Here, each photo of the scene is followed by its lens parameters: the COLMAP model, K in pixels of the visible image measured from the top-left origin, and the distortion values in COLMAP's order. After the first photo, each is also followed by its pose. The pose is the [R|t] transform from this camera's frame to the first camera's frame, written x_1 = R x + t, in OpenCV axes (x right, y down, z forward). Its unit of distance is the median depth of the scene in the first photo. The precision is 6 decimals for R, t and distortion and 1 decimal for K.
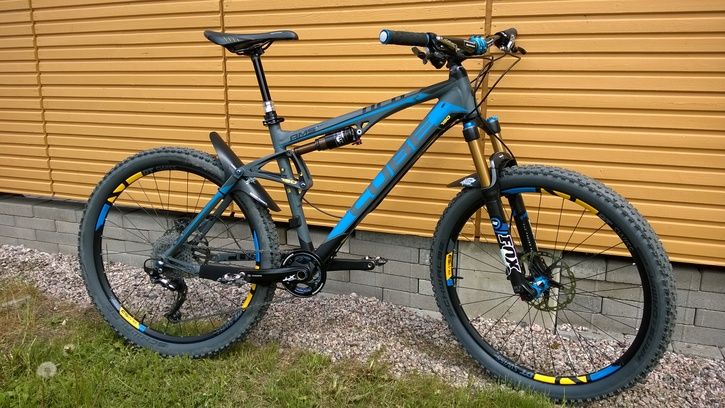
lens RADIAL K [[532.6, 0, 362.7], [0, 532.6, 203.8], [0, 0, 1]] dist [-0.013541, -0.009509]
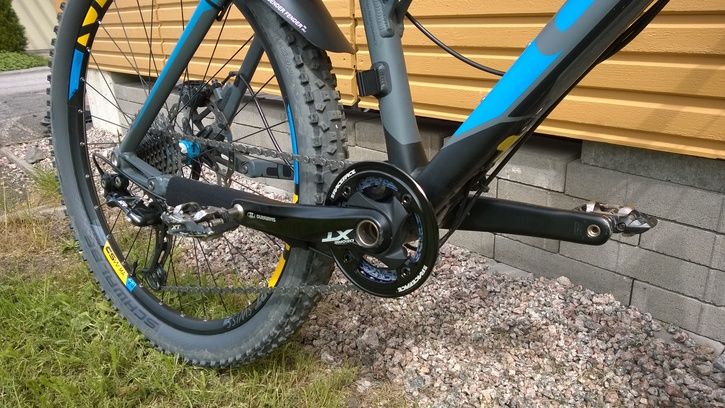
lens RADIAL K [[532.6, 0, 362.2], [0, 532.6, 203.6], [0, 0, 1]] dist [-0.013541, -0.009509]
pose [[0.893014, 0.117852, -0.434323, 0.025841], [-0.063902, 0.988529, 0.136844, 0.064059], [0.445468, -0.094450, 0.890302, 0.650530]]
